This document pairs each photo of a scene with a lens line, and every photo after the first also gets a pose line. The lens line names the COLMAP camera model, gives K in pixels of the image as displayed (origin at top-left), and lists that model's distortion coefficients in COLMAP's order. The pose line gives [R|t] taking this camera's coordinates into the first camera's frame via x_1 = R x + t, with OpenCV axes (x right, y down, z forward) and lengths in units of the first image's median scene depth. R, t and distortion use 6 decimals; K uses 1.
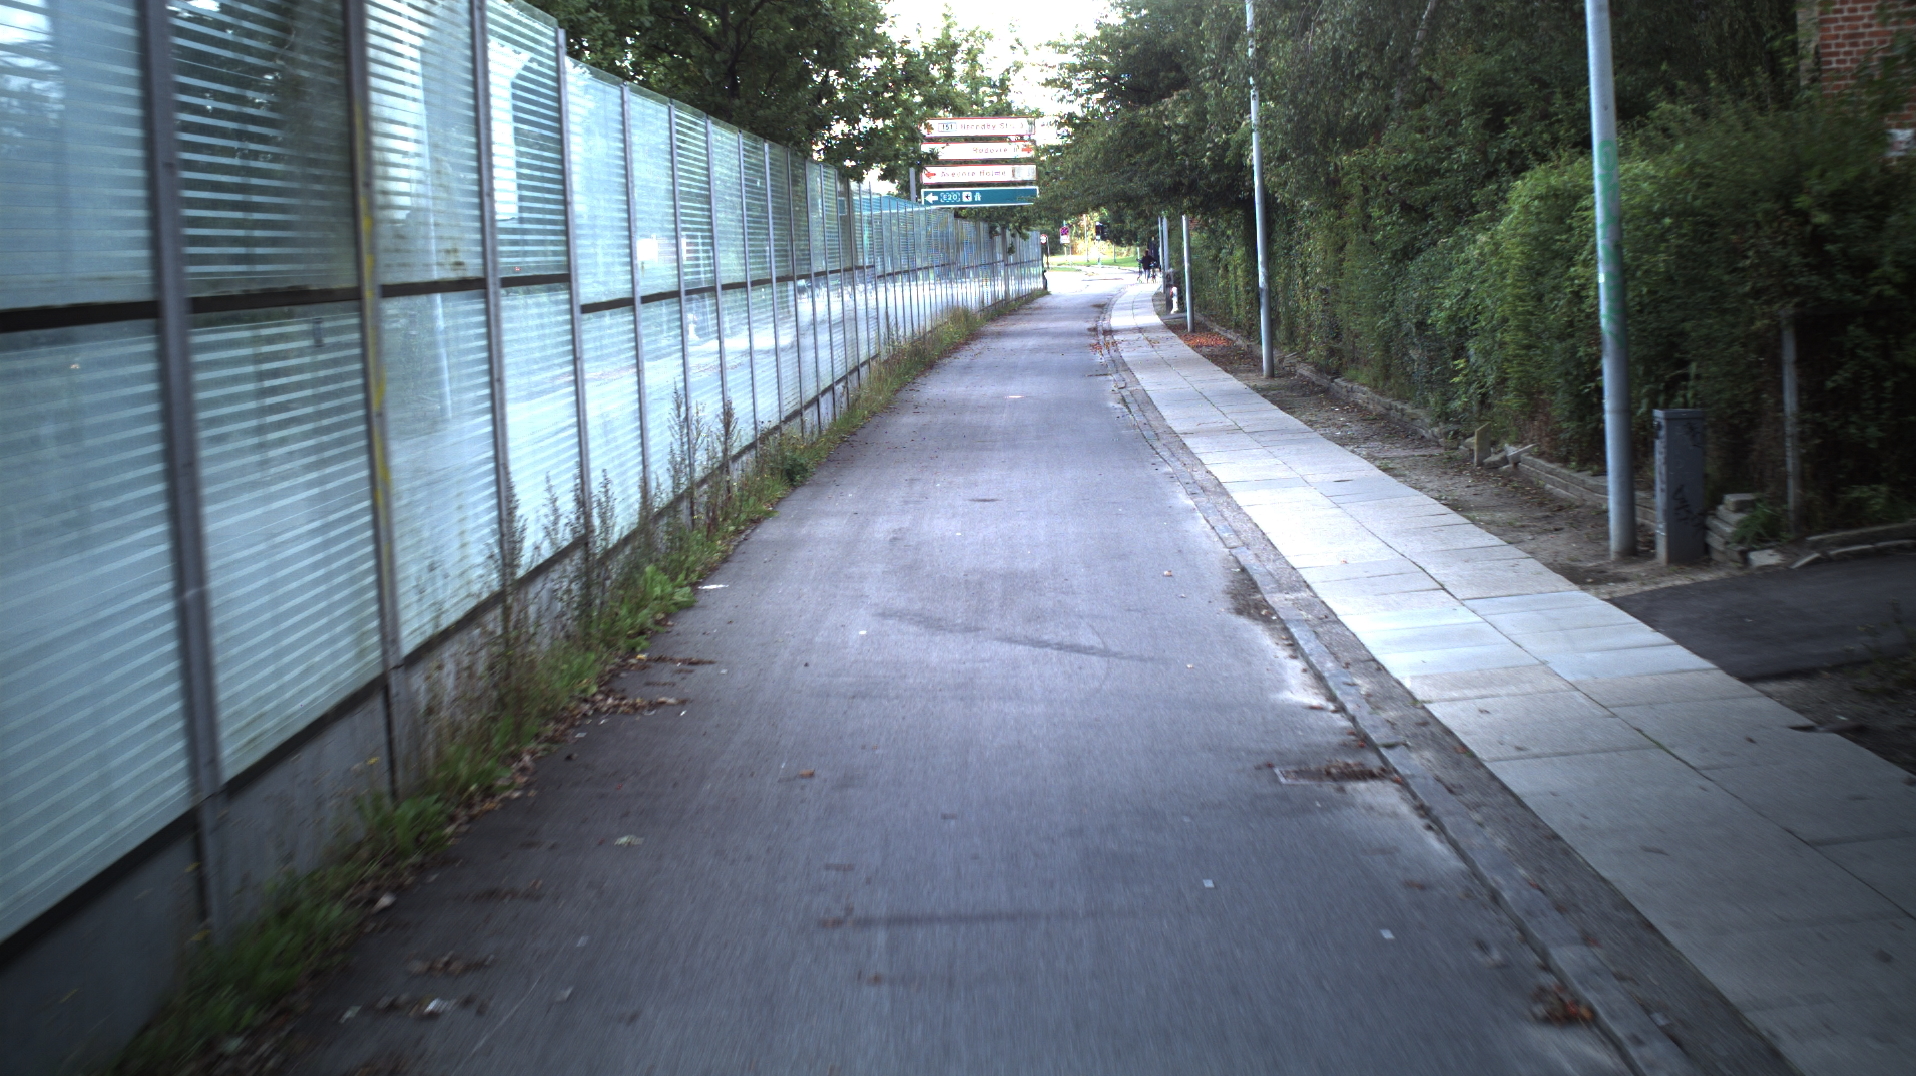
lens RADIAL K [[3507.1, 0, 958.0], [0, 3507.1, 538.0], [0, 0, 1]] dist [-0.197370, -0.007189]
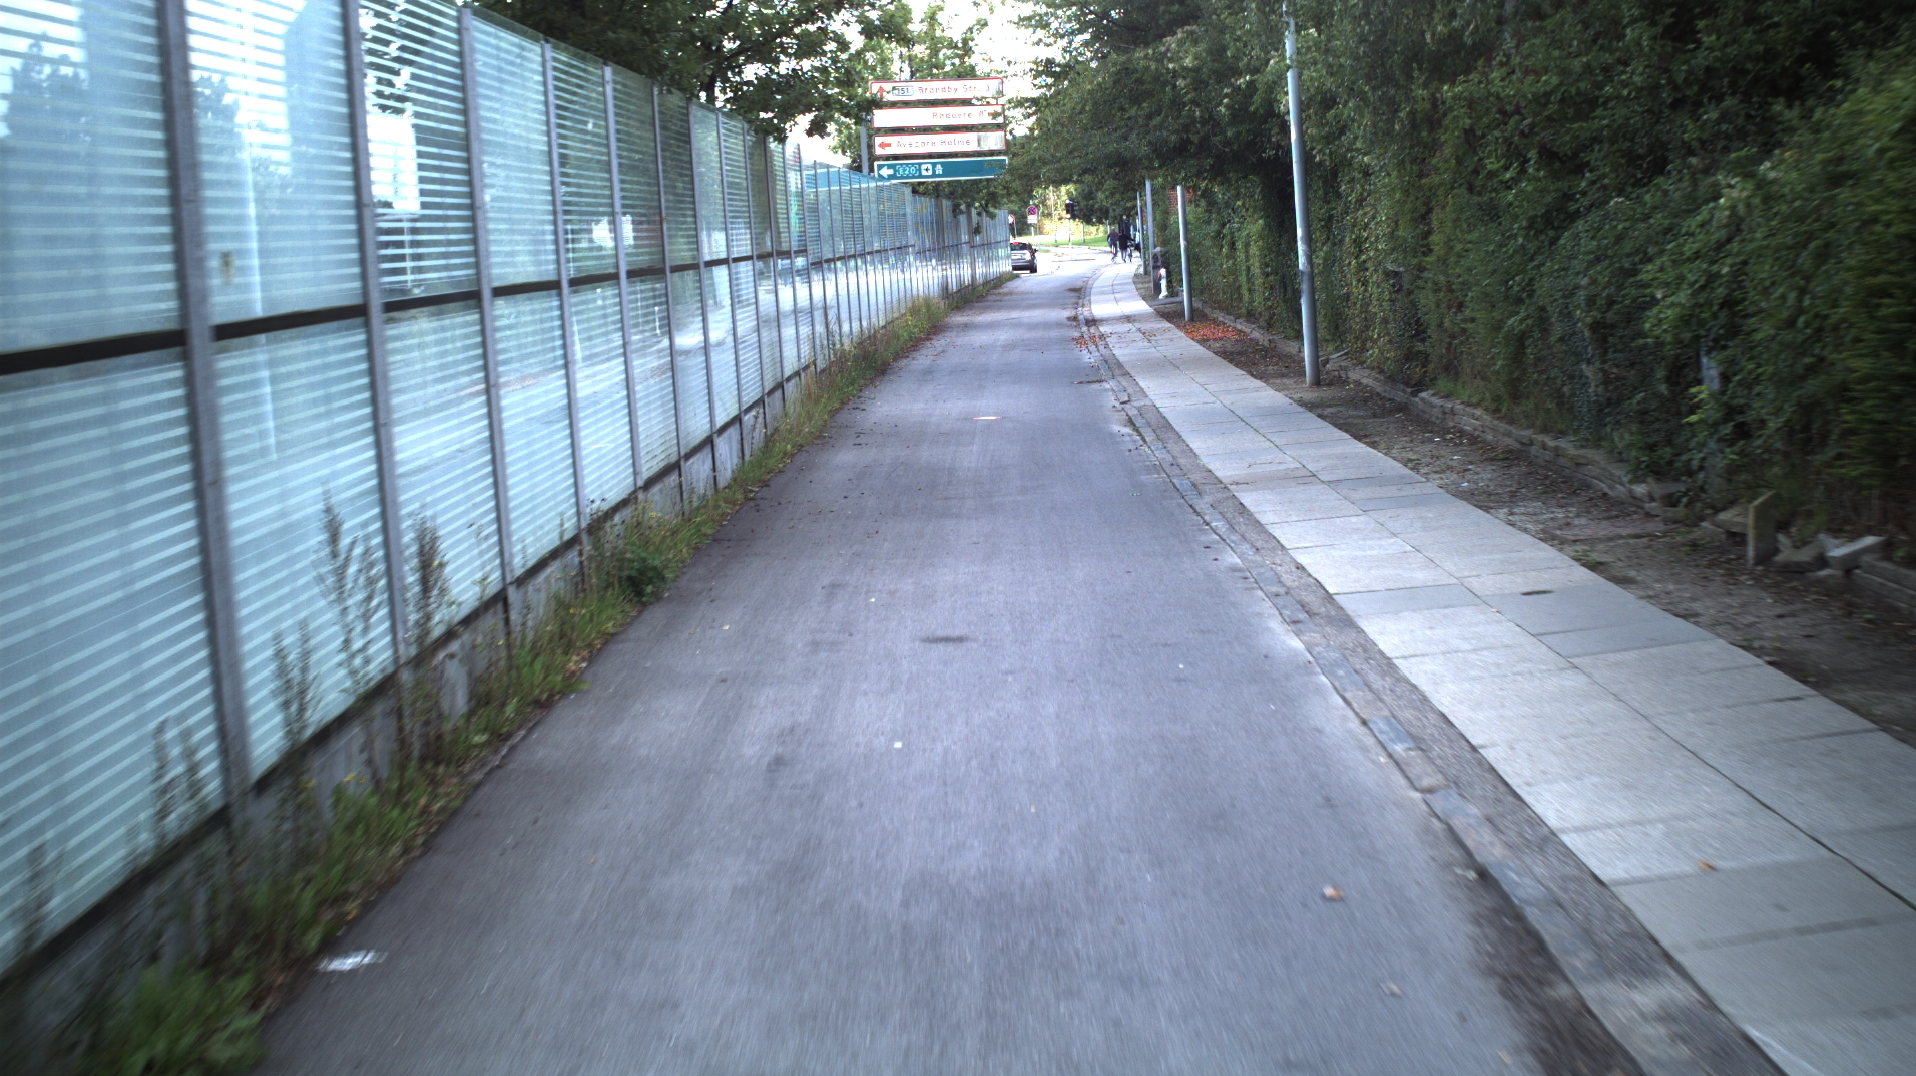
lens RADIAL K [[3507.1, 0, 958.0], [0, 3507.1, 538.0], [0, 0, 1]] dist [-0.197370, -0.007189]
pose [[0.999824, -0.016744, 0.008492, 0.002754], [0.016702, 0.999848, 0.005071, -0.018115], [-0.008576, -0.004928, 0.999951, 0.234295]]
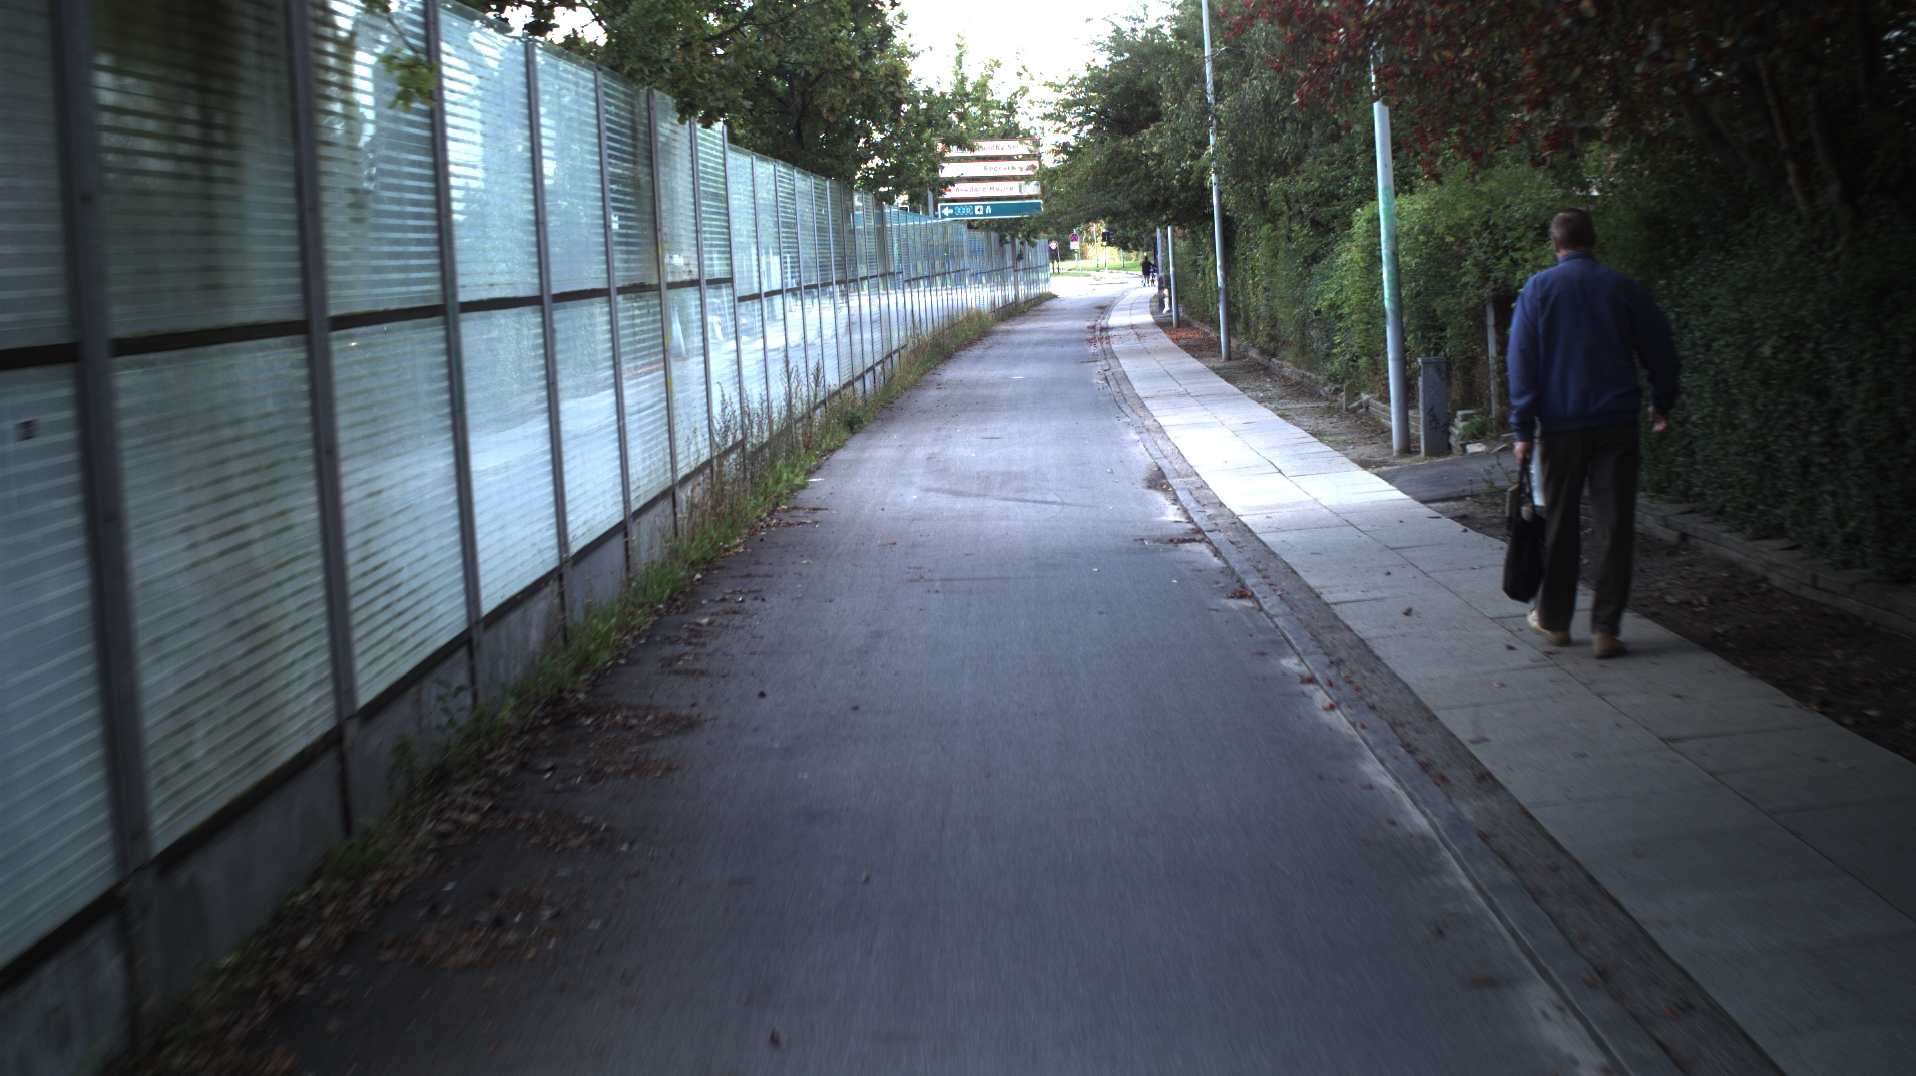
lens RADIAL K [[3507.1, 0, 958.0], [0, 3507.1, 538.0], [0, 0, 1]] dist [-0.197370, -0.007189]
pose [[0.999952, -0.008649, -0.004526, 0.000088], [0.008641, 0.999961, -0.001784, 0.018370], [0.004541, 0.001745, 0.999988, -0.234187]]
